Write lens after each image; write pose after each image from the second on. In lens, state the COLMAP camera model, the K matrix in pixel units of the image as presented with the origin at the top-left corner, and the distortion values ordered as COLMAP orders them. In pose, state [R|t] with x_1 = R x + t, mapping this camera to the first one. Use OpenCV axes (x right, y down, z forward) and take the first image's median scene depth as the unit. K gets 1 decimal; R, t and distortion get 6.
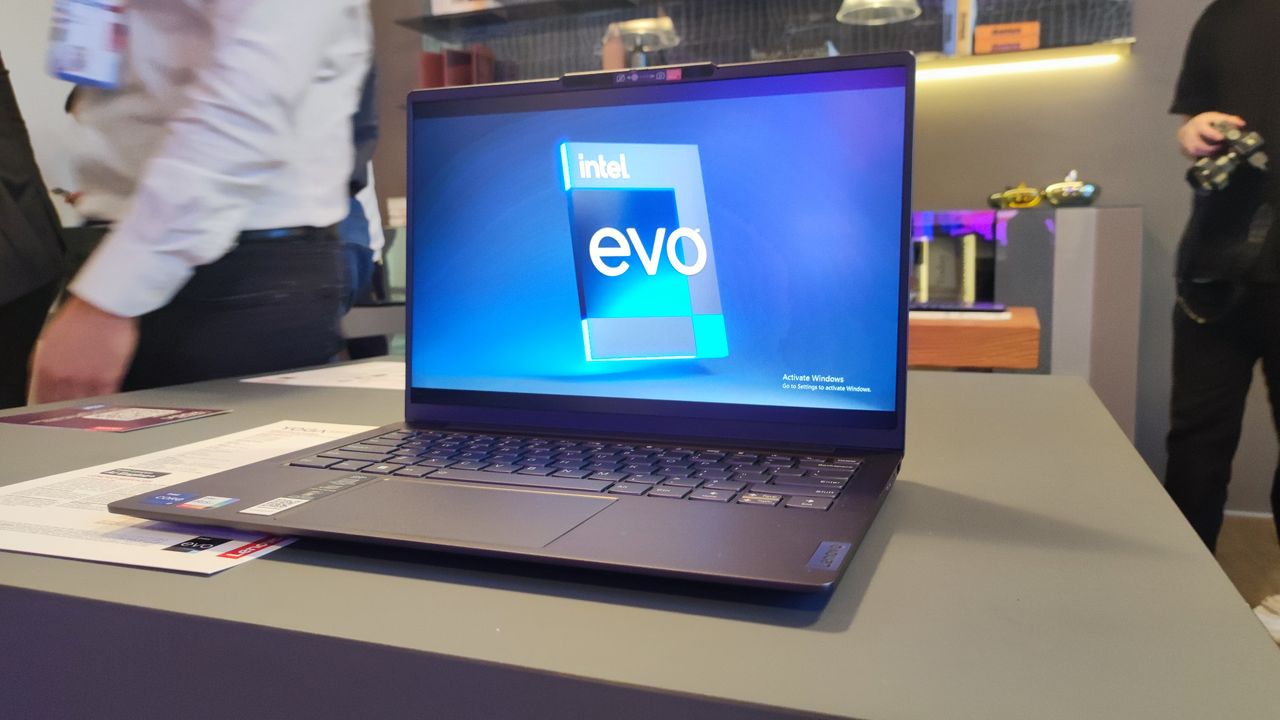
lens RADIAL K [[985.3, 0, 642.6], [0, 985.3, 338.6], [0, 0, 1]] dist [0.029016, -0.002717]
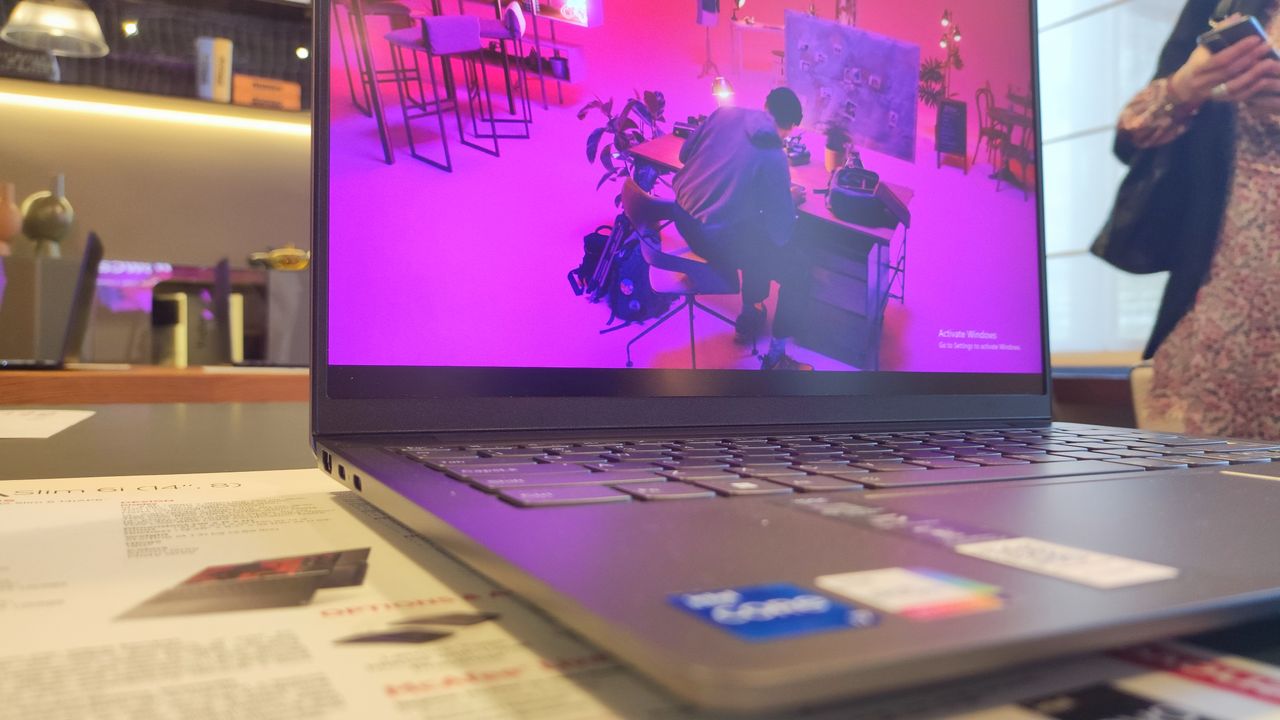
lens RADIAL K [[985.3, 0, 642.6], [0, 985.3, 338.6], [0, 0, 1]] dist [0.029016, -0.002717]
pose [[0.670335, 0.030338, 0.741438, -0.094135], [0.034097, 0.996849, -0.071616, 0.014610], [-0.741275, 0.073288, 0.667189, 0.106695]]
